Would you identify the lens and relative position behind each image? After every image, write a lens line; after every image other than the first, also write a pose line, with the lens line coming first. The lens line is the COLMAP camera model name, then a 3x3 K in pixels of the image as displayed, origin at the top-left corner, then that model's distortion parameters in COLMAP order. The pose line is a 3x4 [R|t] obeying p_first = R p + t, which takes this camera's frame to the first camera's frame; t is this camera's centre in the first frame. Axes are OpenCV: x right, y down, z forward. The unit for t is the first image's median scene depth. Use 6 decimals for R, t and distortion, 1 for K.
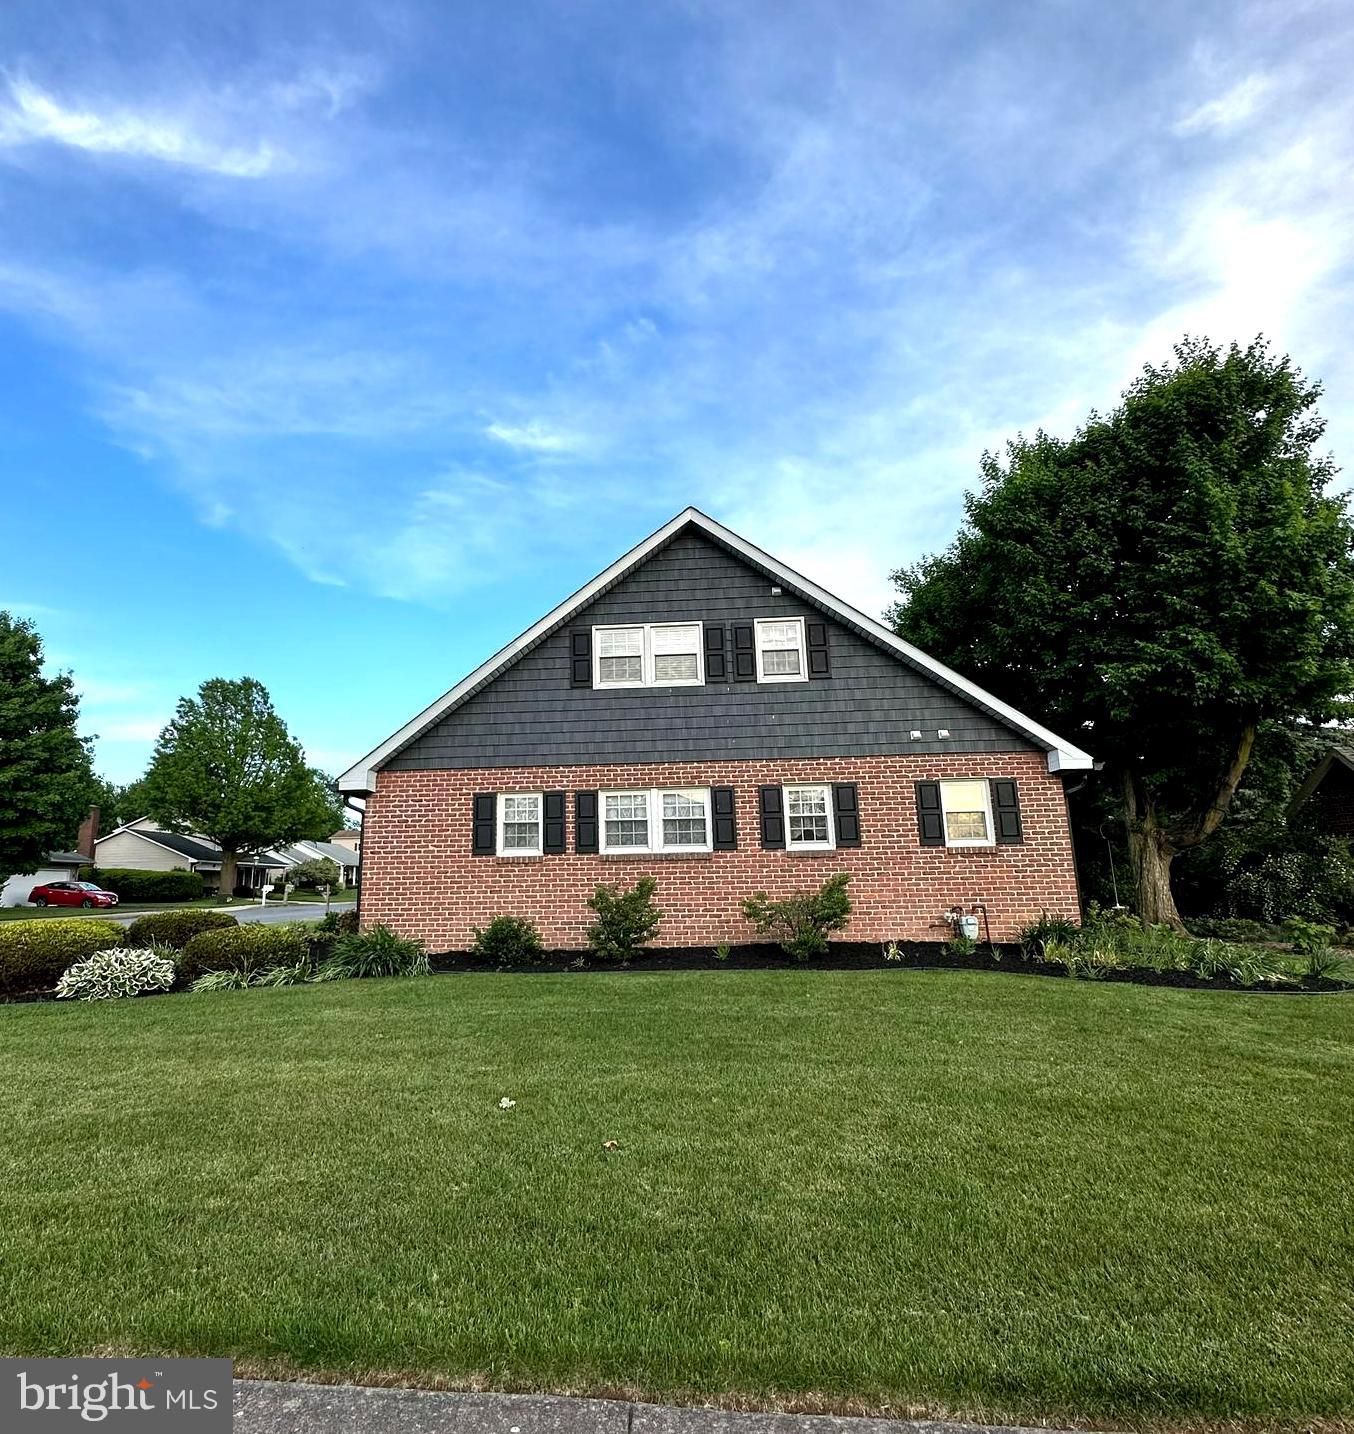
lens RADIAL K [[799.3, 0, 613.1], [0, 799.3, 714.3], [0, 0, 1]] dist [0.006058, 0.003637]
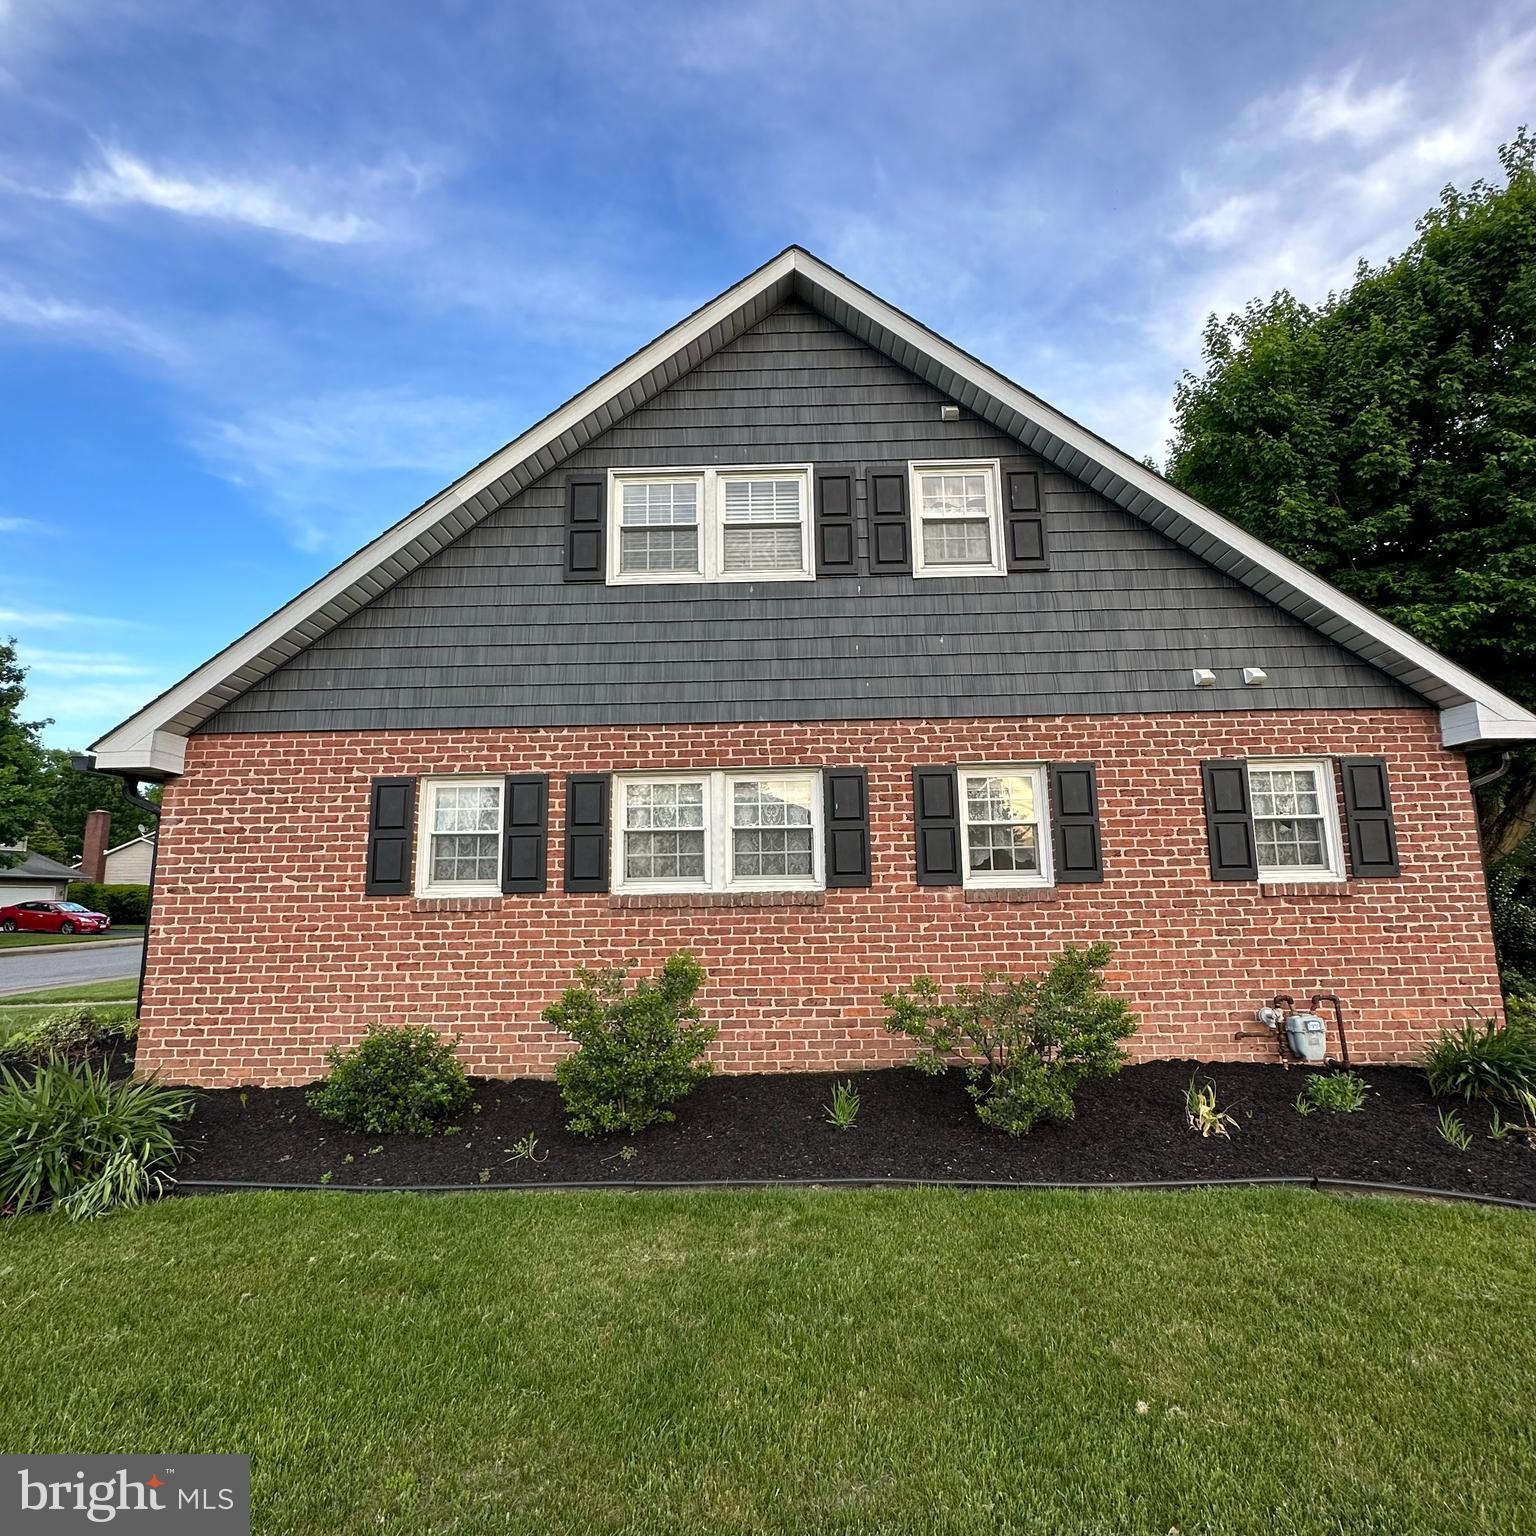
lens RADIAL K [[804.1, 0, 765.2], [0, 804.1, 767.5], [0, 0, 1]] dist [-0.002502, 0.000849]
pose [[0.998391, 0.009951, 0.055832, 0.052913], [-0.012842, 0.998582, 0.051672, 0.061695], [-0.055238, -0.052306, 0.997102, 0.463407]]
